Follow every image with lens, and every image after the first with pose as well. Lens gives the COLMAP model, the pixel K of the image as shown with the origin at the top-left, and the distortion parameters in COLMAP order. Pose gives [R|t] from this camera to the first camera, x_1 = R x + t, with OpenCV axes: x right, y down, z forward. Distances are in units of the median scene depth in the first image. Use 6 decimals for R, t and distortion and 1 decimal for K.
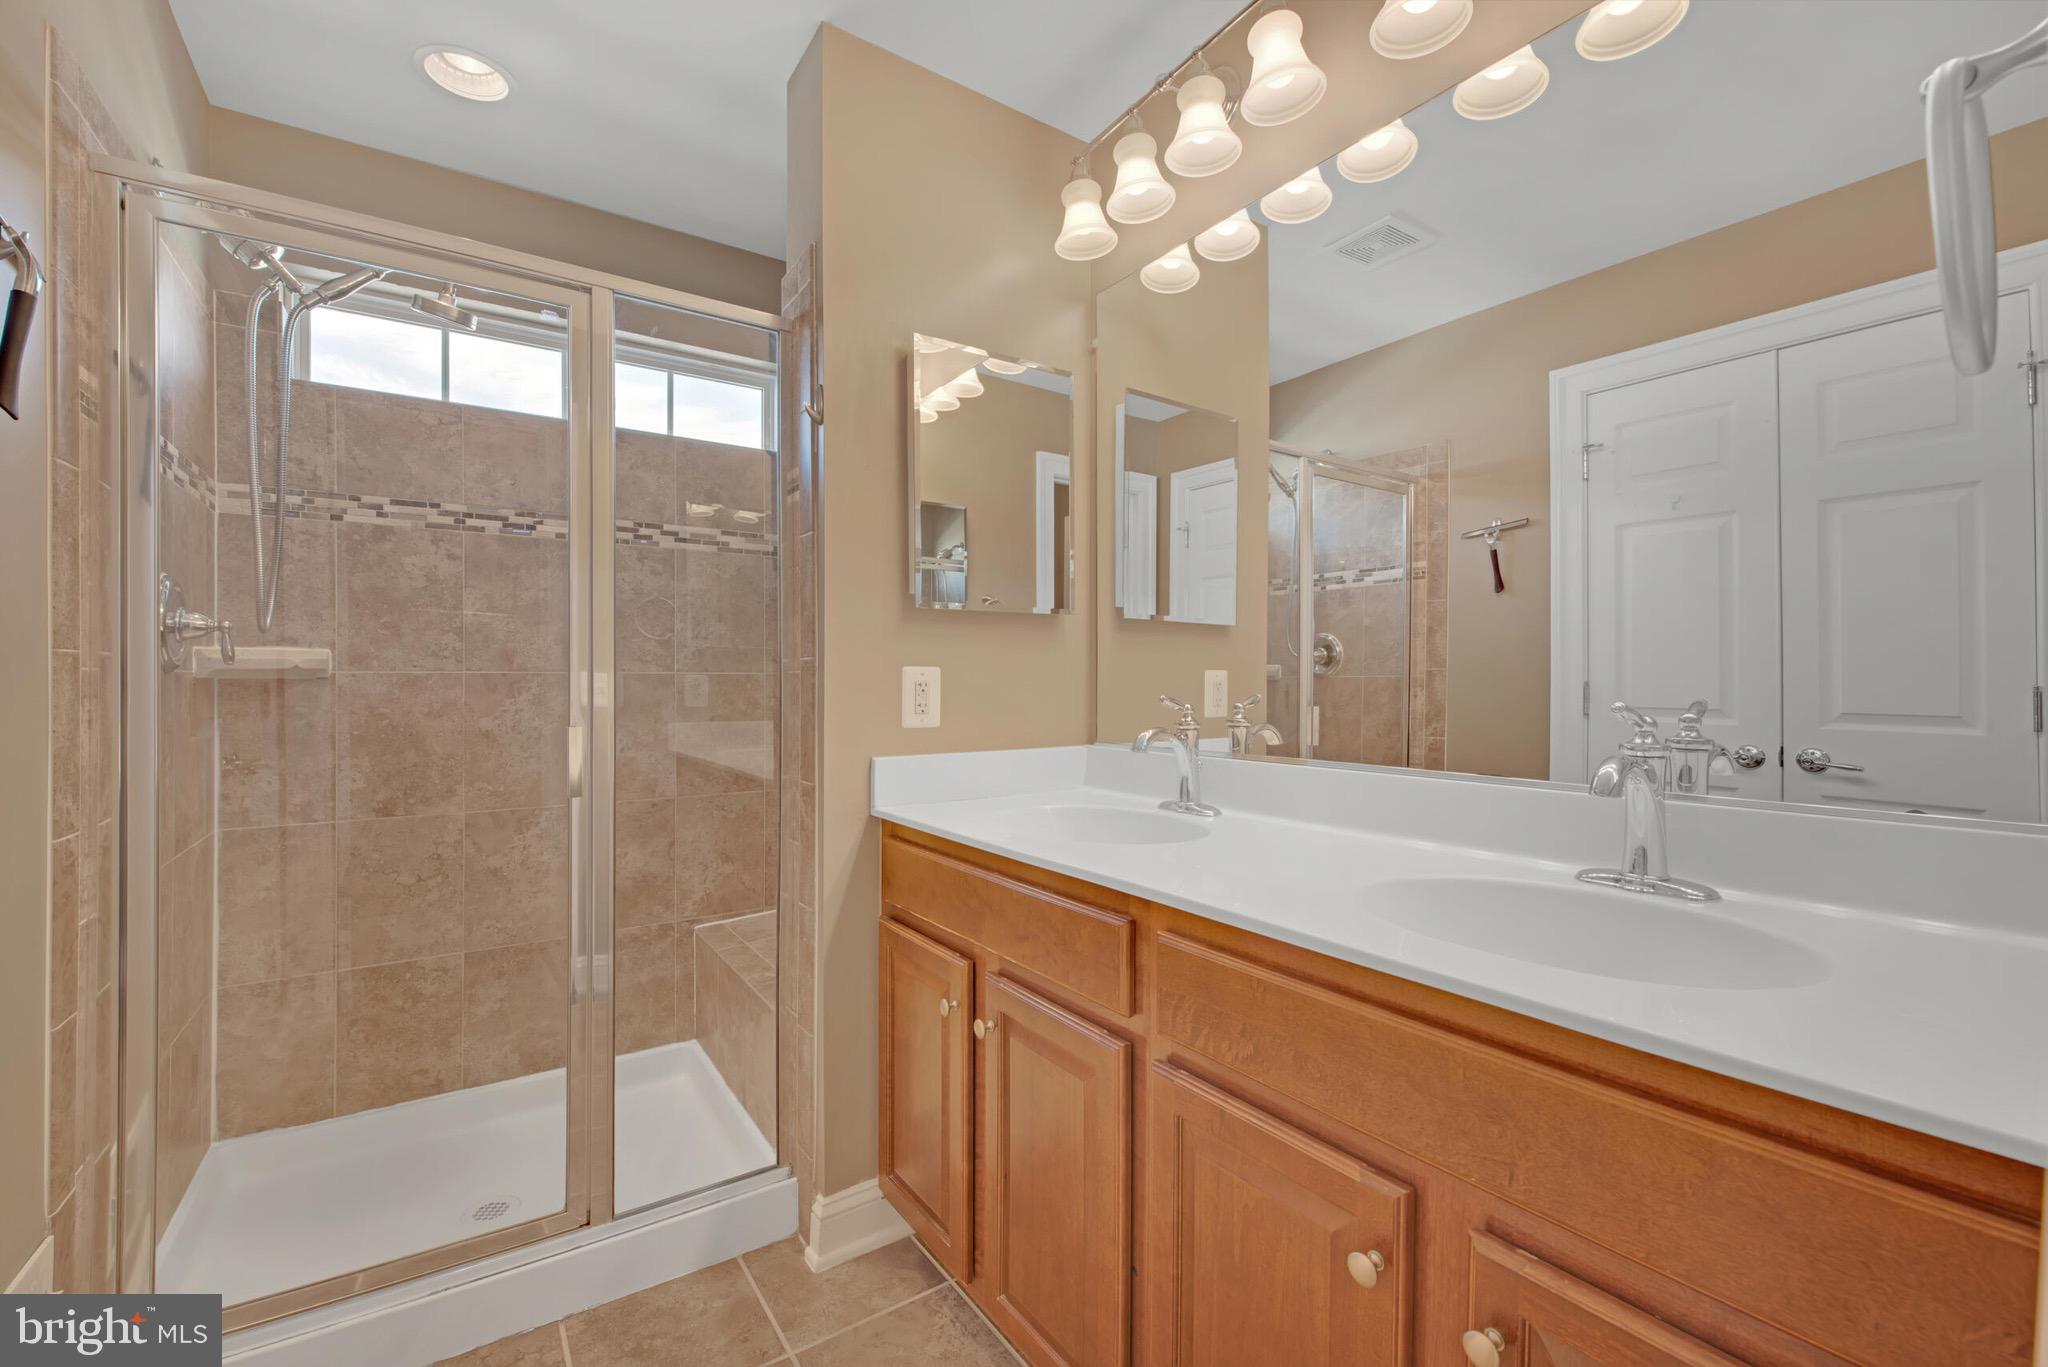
lens RADIAL K [[850.9, 0, 1016.7], [0, 850.9, 676.6], [0, 0, 1]] dist [-0.000029, -0.043186]
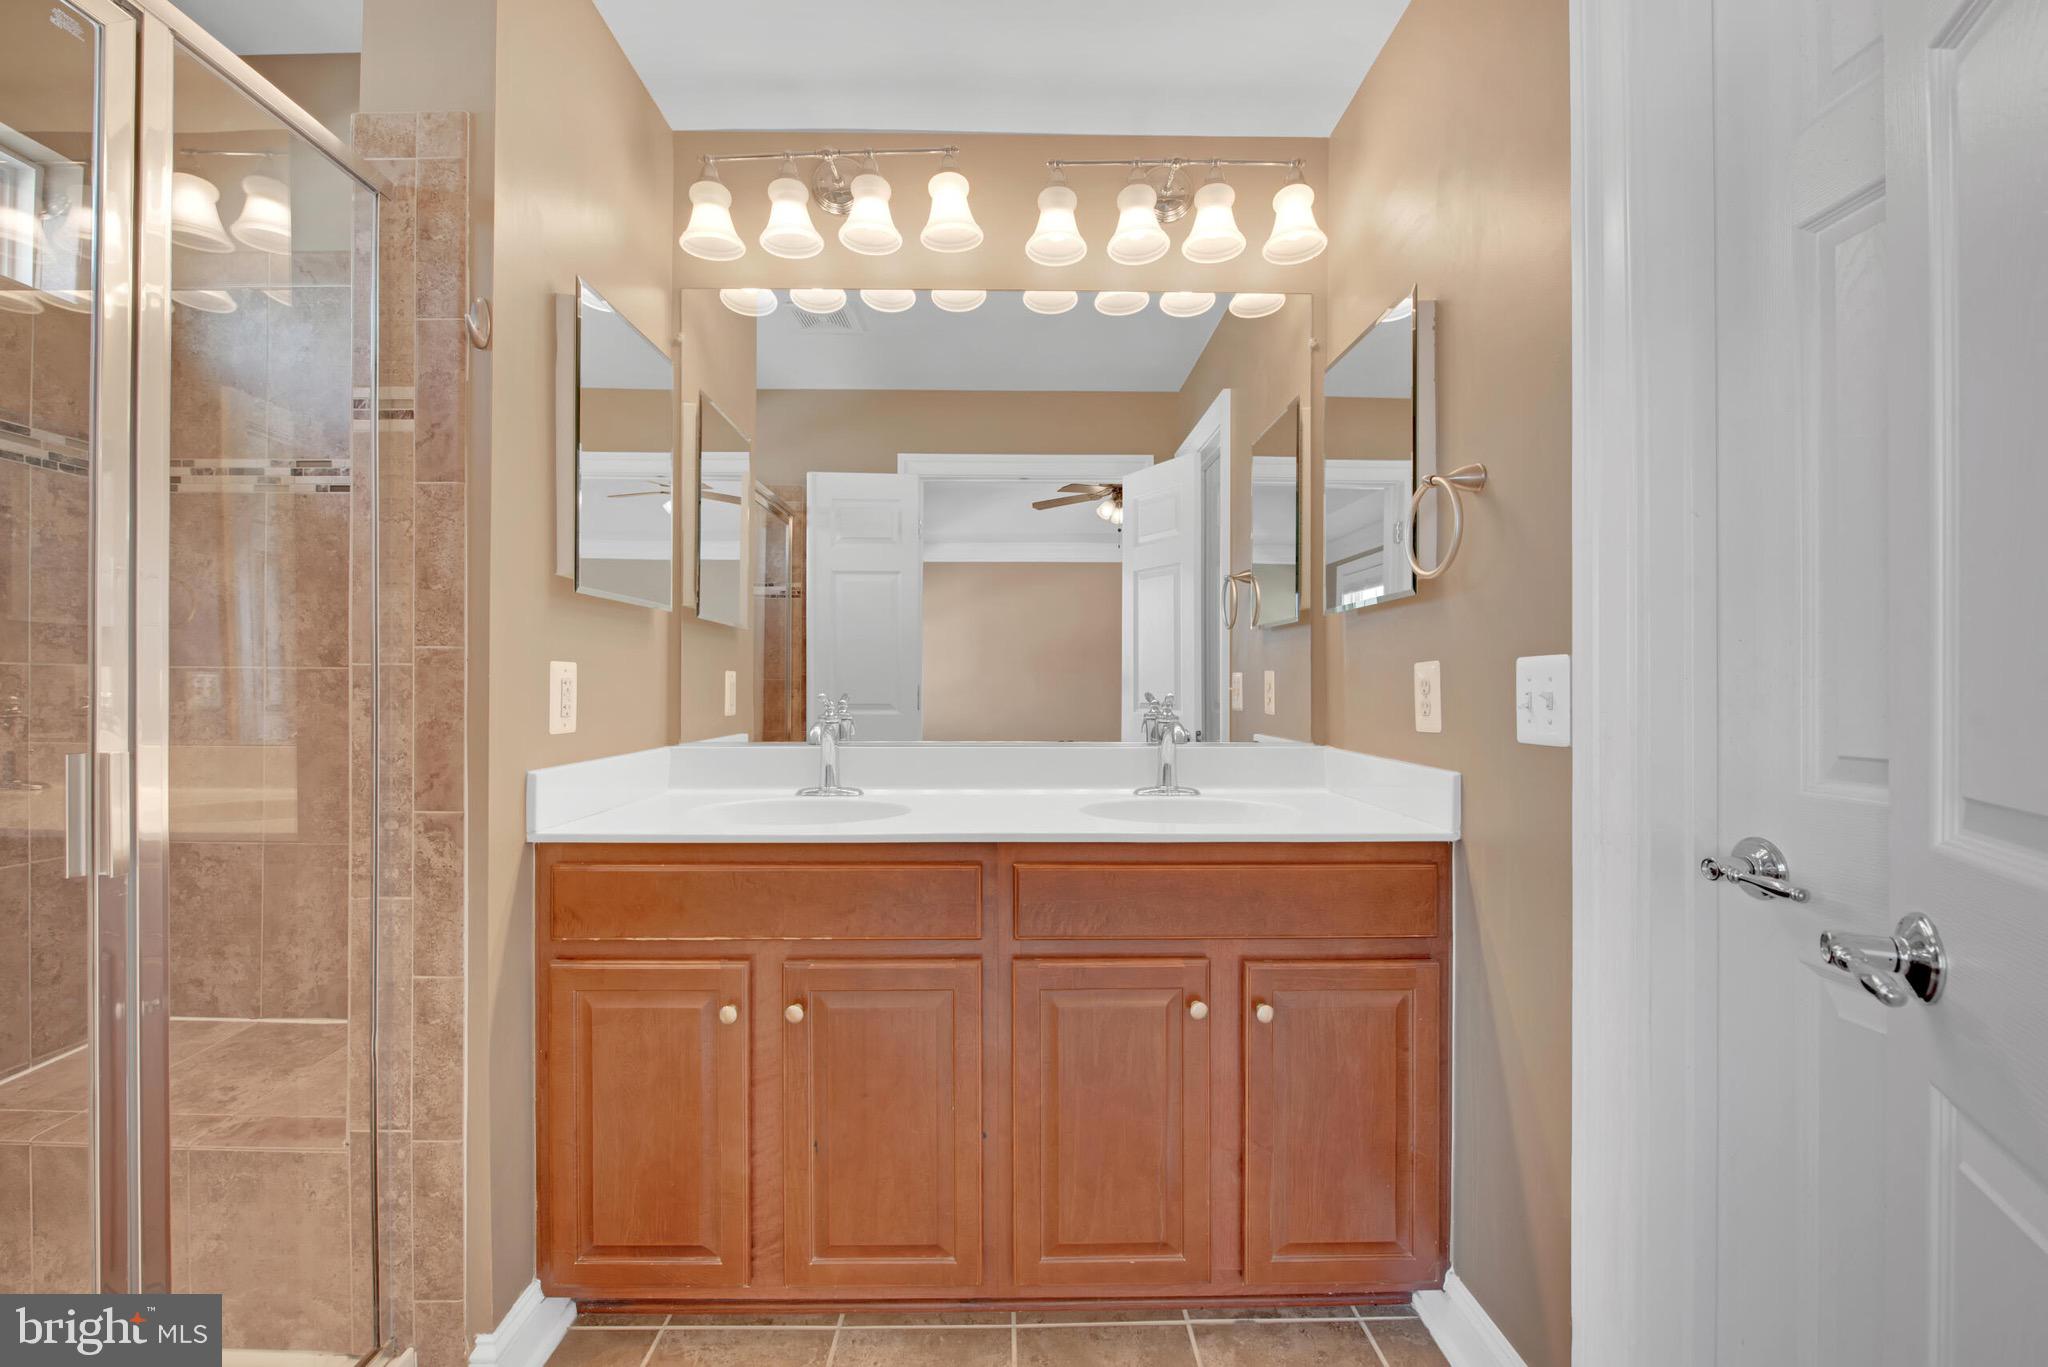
lens RADIAL K [[818.9, 0, 1024.0], [0, 818.9, 683.5], [0, 0, 1]] dist [-0.012846, 0.000025]
pose [[0.541978, 0.002581, 0.840389, -0.573138], [-0.008090, 0.999965, 0.002146, 0.004483], [-0.840354, -0.007962, 0.541980, 0.173125]]
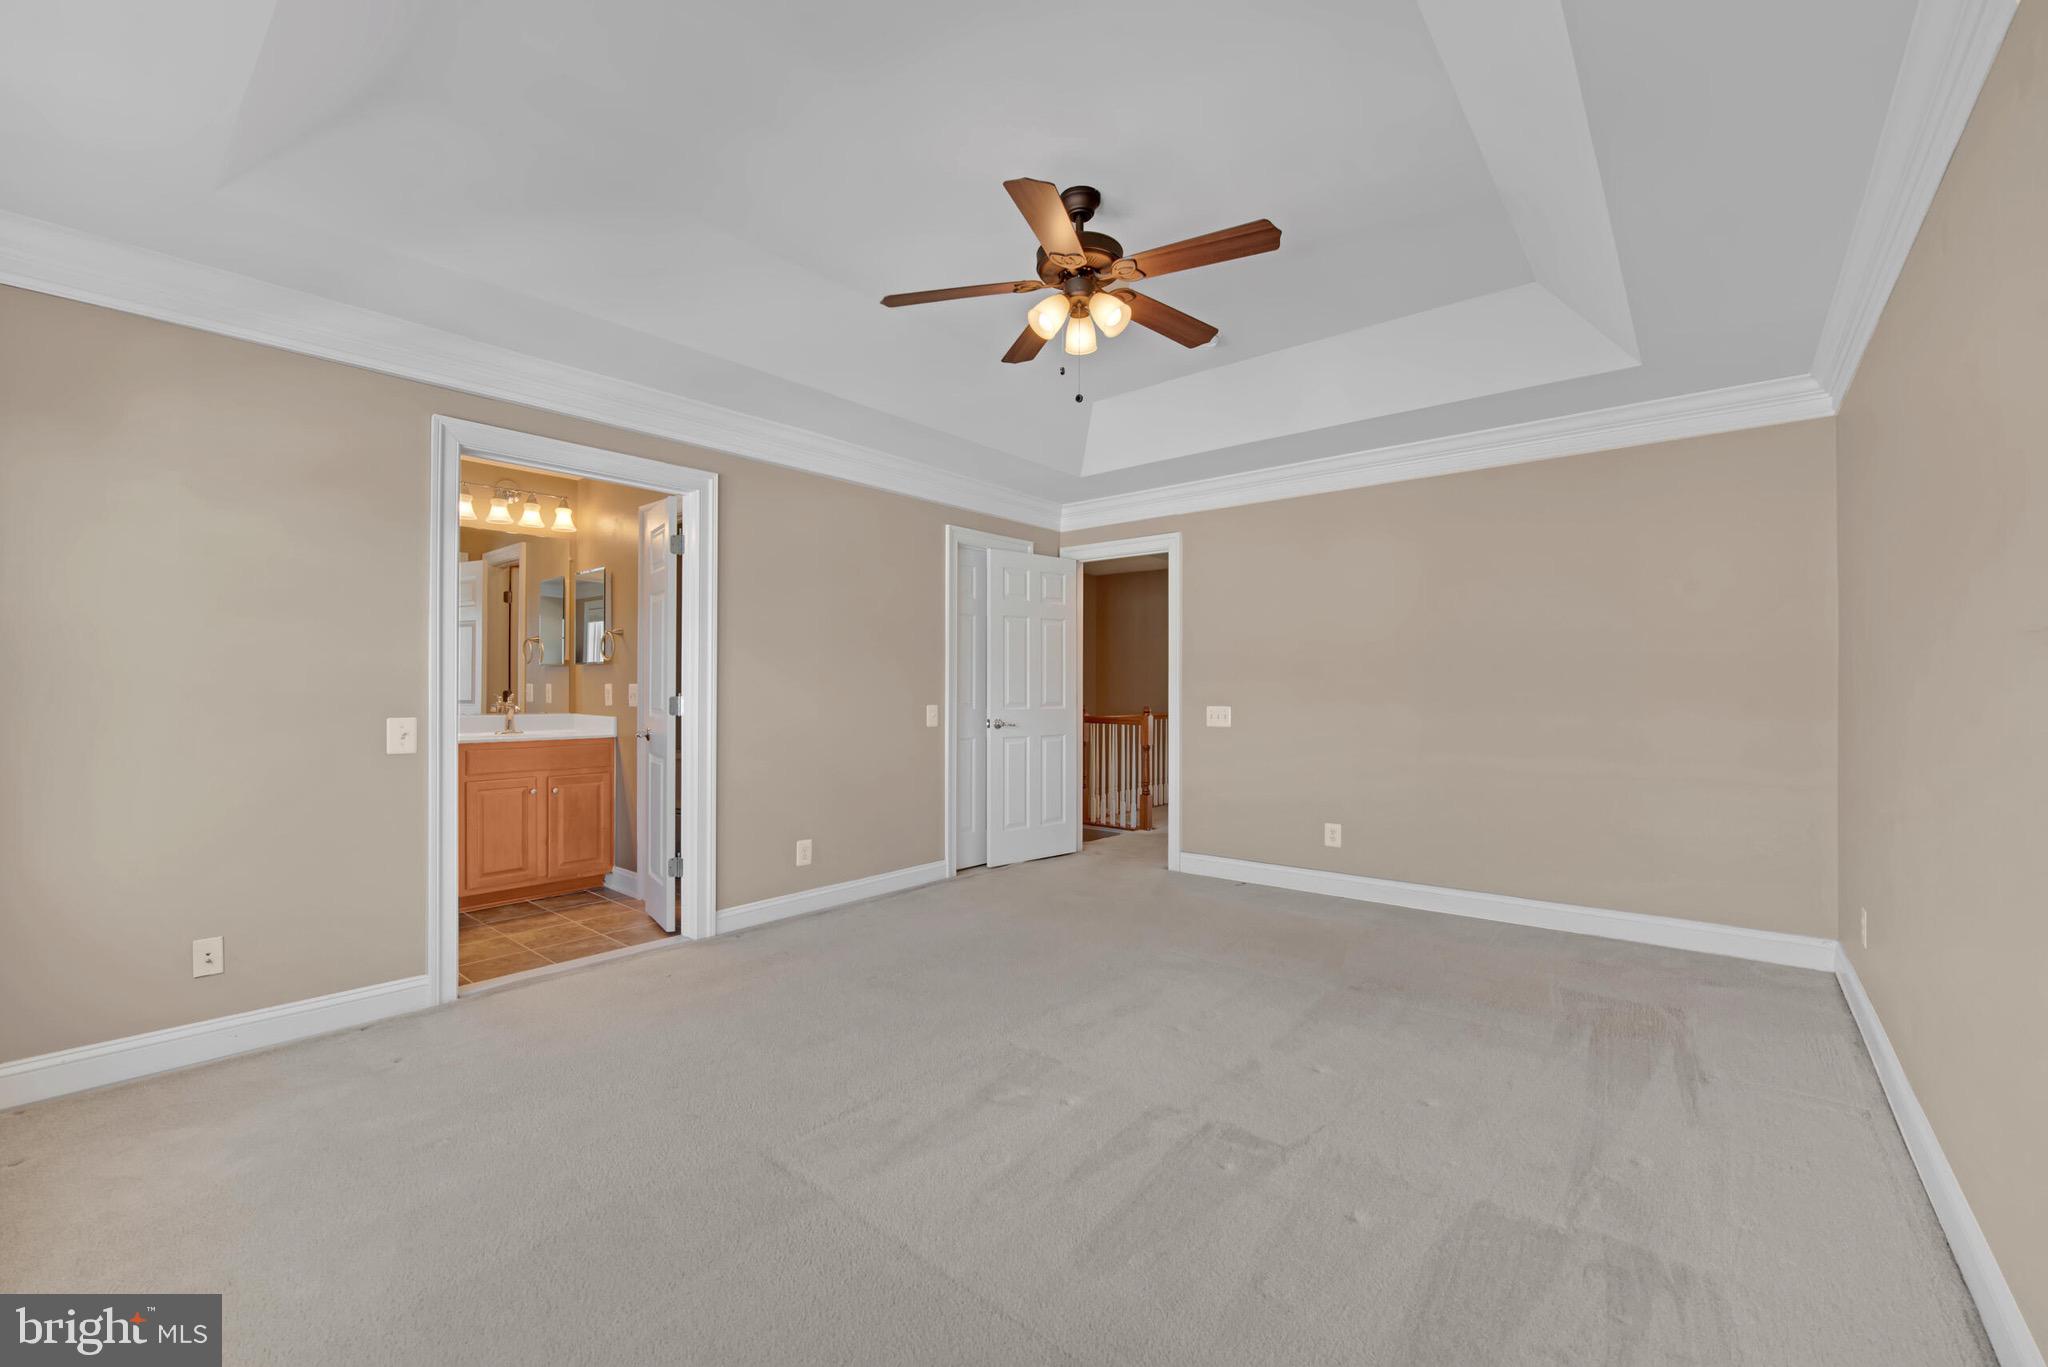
lens RADIAL K [[818.9, 0, 1024.0], [0, 818.9, 683.5], [0, 0, 1]] dist [-0.012846, 0.000025]
pose [[-0.278437, 0.002737, 0.960451, -2.673248], [-0.008342, 0.999951, -0.005268, -0.018171], [-0.960418, -0.009478, -0.278400, -0.300805]]
